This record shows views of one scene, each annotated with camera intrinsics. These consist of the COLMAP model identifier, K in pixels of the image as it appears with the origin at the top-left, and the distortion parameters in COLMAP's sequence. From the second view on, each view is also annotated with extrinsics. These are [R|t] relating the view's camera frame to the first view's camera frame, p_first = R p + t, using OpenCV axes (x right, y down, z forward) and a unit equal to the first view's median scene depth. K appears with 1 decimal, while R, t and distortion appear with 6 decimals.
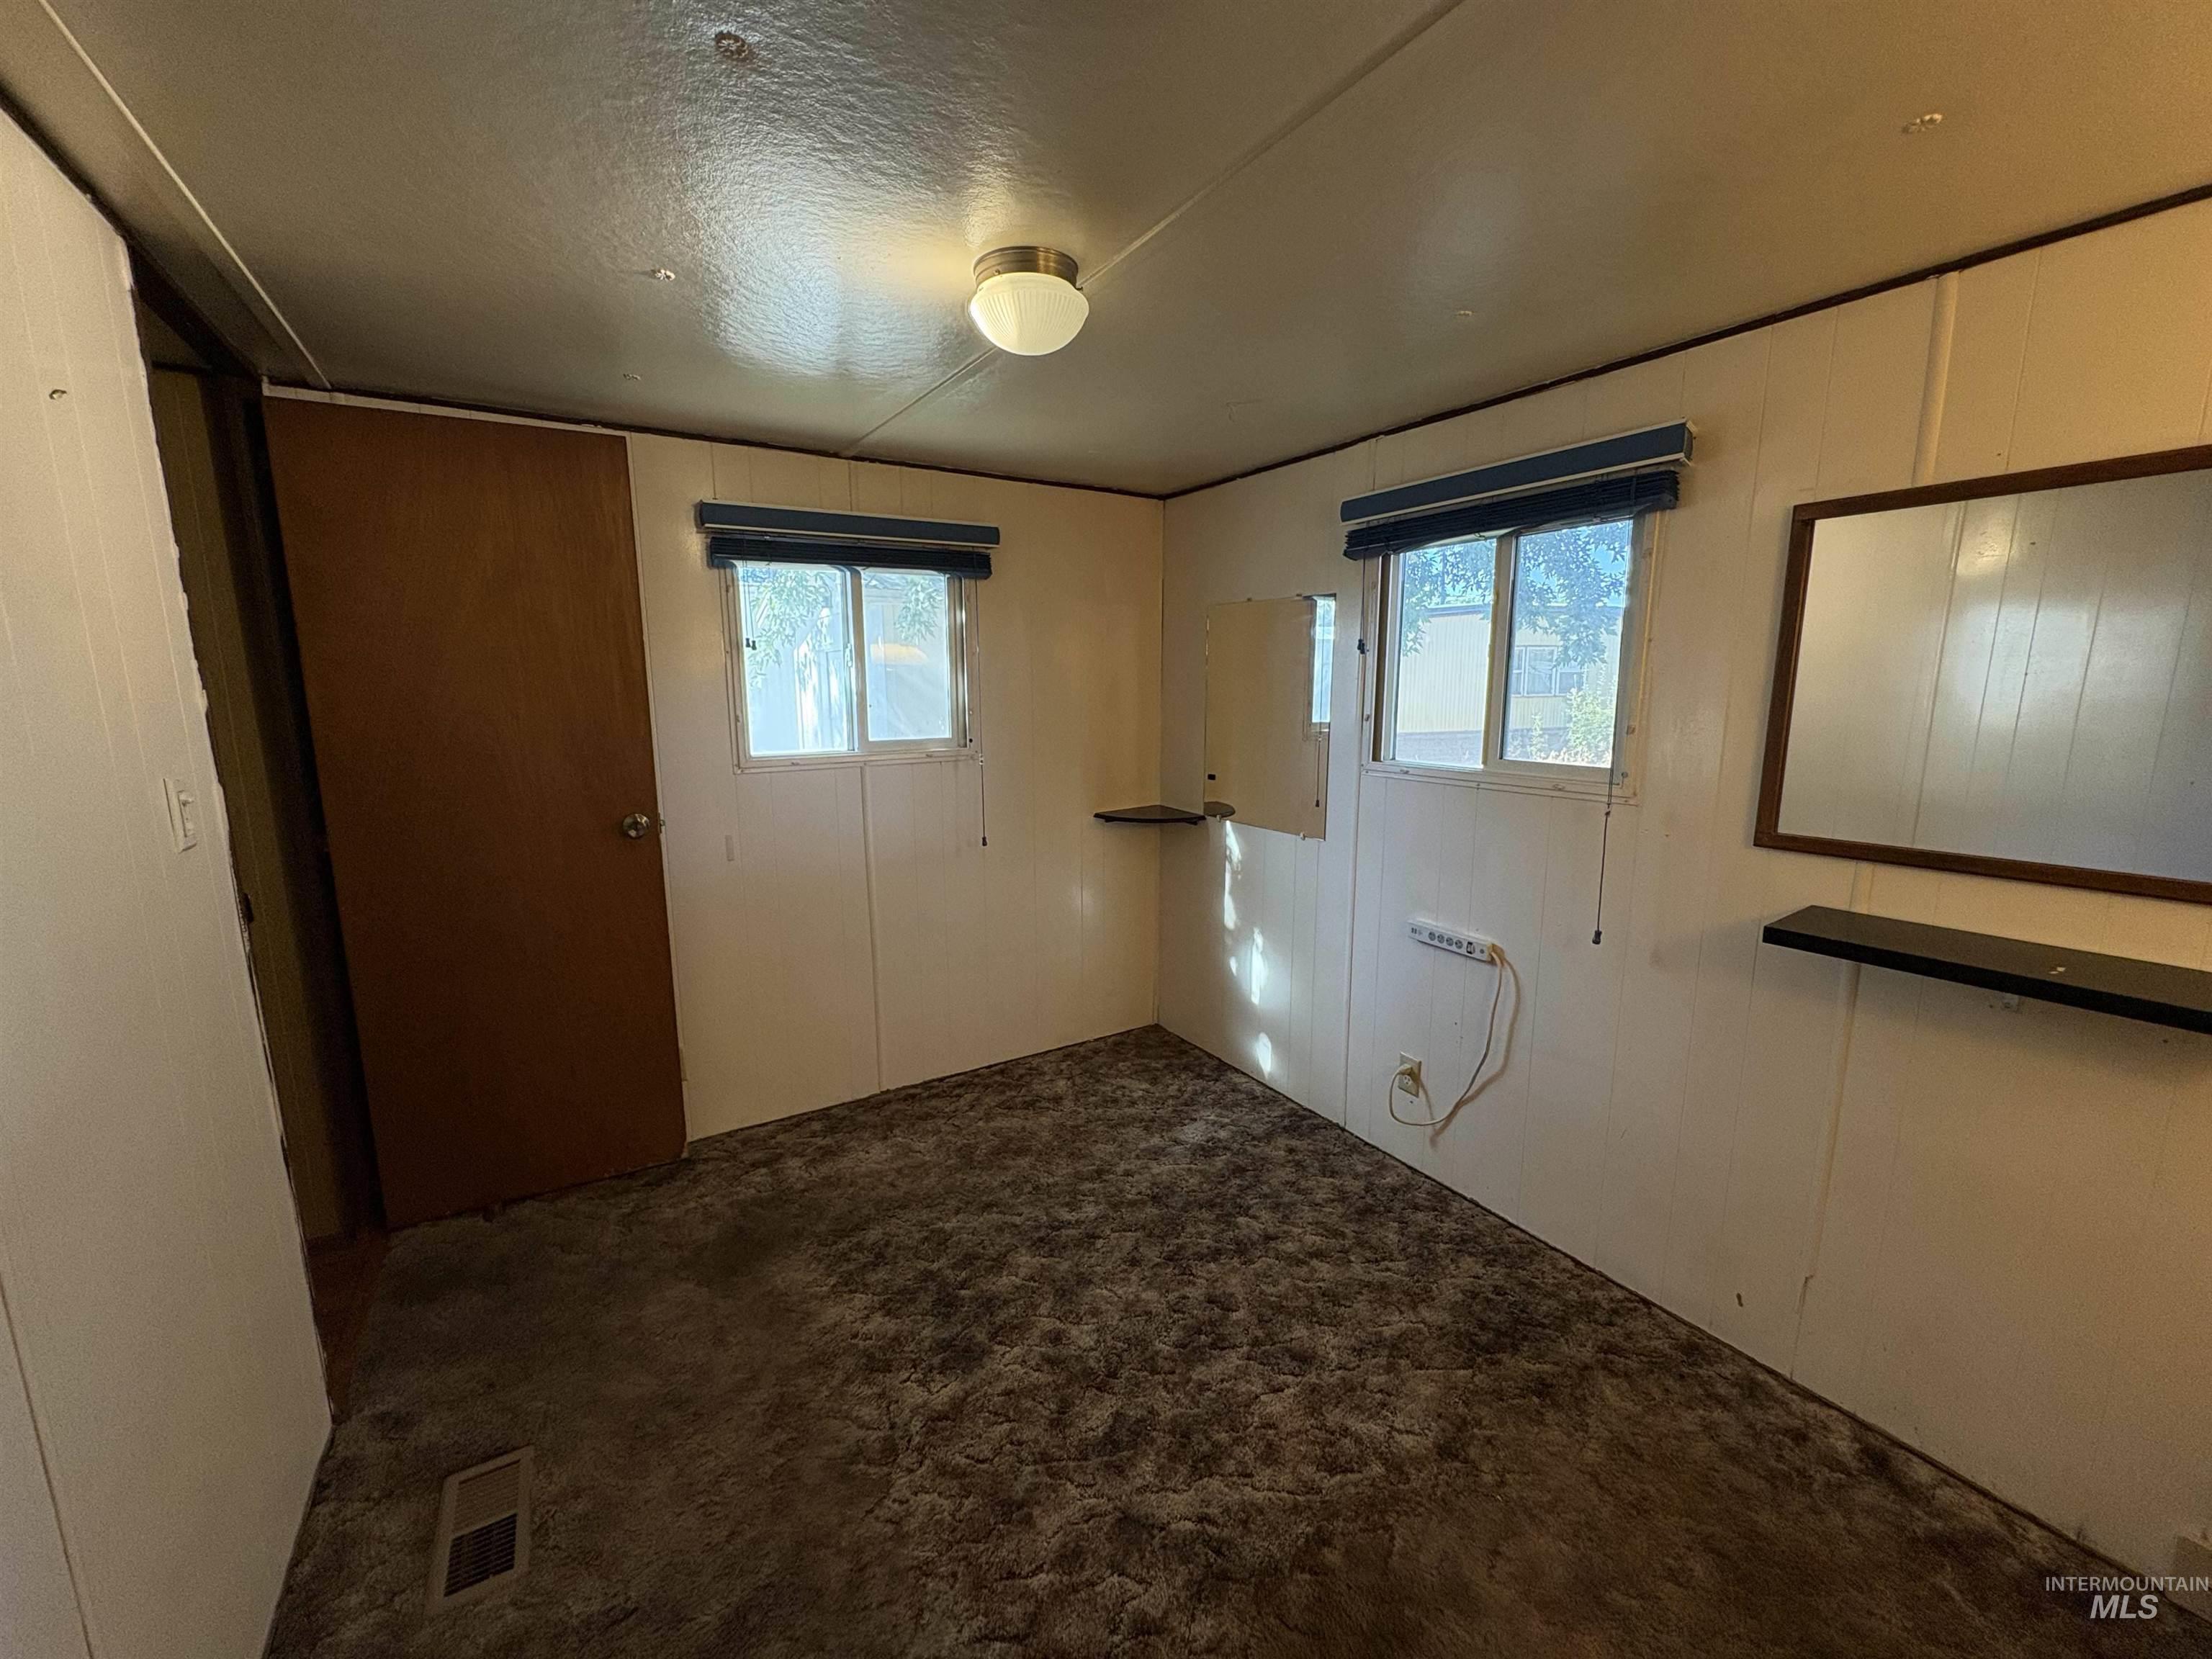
lens RADIAL K [[880.5, 0, 1103.0], [0, 880.5, 831.7], [0, 0, 1]] dist [-0.002479, -0.000258]
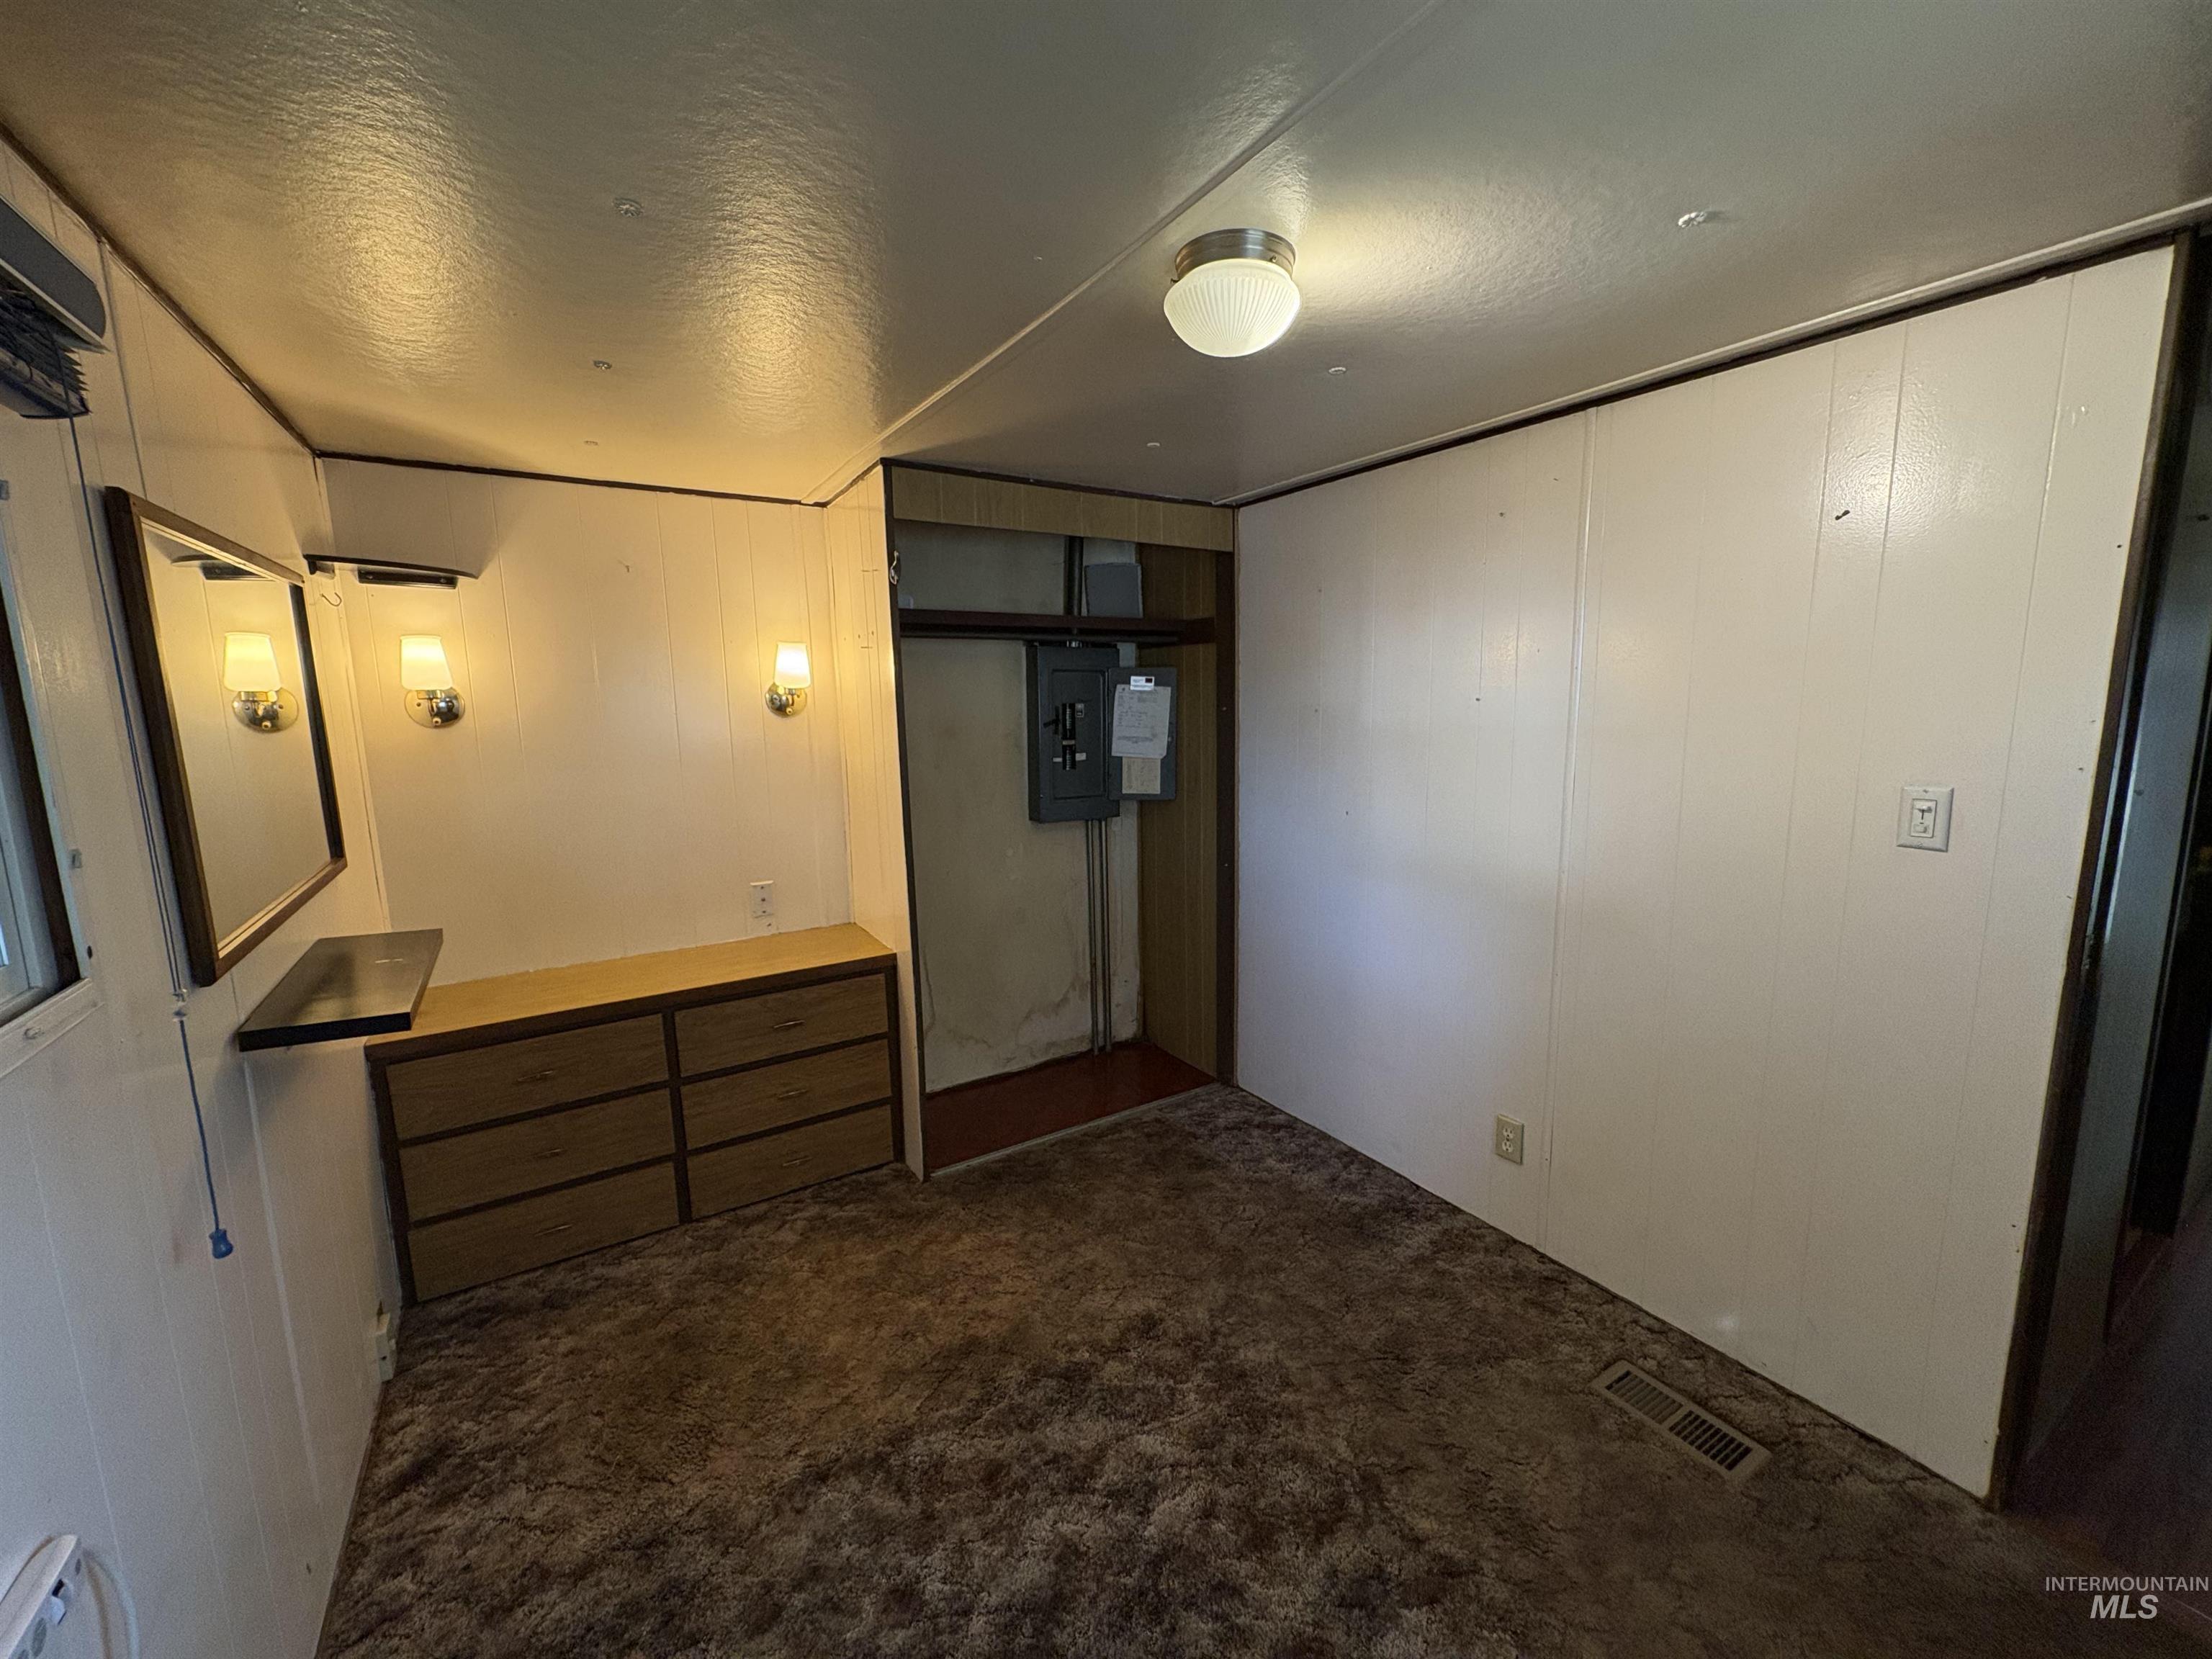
lens RADIAL K [[880.5, 0, 1111.4], [0, 880.5, 827.6], [0, 0, 1]] dist [-0.002479, -0.000258]
pose [[-0.999869, 0.016186, -0.000611, 0.042037], [0.015176, 0.949290, 0.314036, -0.323739], [0.005663, 0.313986, -0.949411, 1.725924]]
